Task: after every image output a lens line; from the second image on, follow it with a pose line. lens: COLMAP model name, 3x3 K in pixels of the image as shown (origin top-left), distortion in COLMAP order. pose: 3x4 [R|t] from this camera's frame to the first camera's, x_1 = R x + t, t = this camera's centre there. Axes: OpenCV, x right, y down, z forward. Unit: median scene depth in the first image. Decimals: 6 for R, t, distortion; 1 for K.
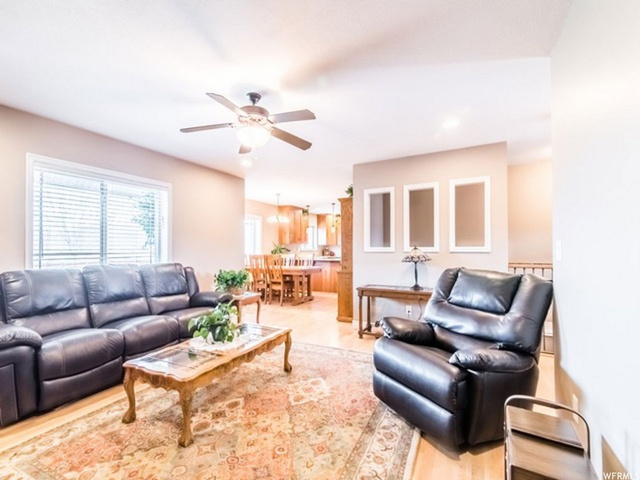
lens RADIAL K [[295.0, 0, 320.0], [0, 295.0, 240.0], [0, 0, 1]] dist [0.000403, 0.000052]
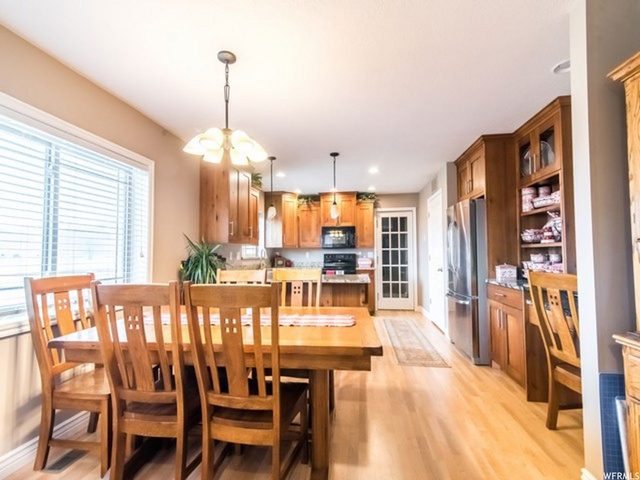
lens RADIAL K [[295.0, 0, 320.0], [0, 295.0, 240.0], [0, 0, 1]] dist [0.000403, 0.000052]
pose [[0.945739, 0.007055, 0.324851, -0.106043], [-0.000776, 0.999810, -0.019454, 0.015062], [-0.324927, 0.018146, 0.945565, 0.510223]]
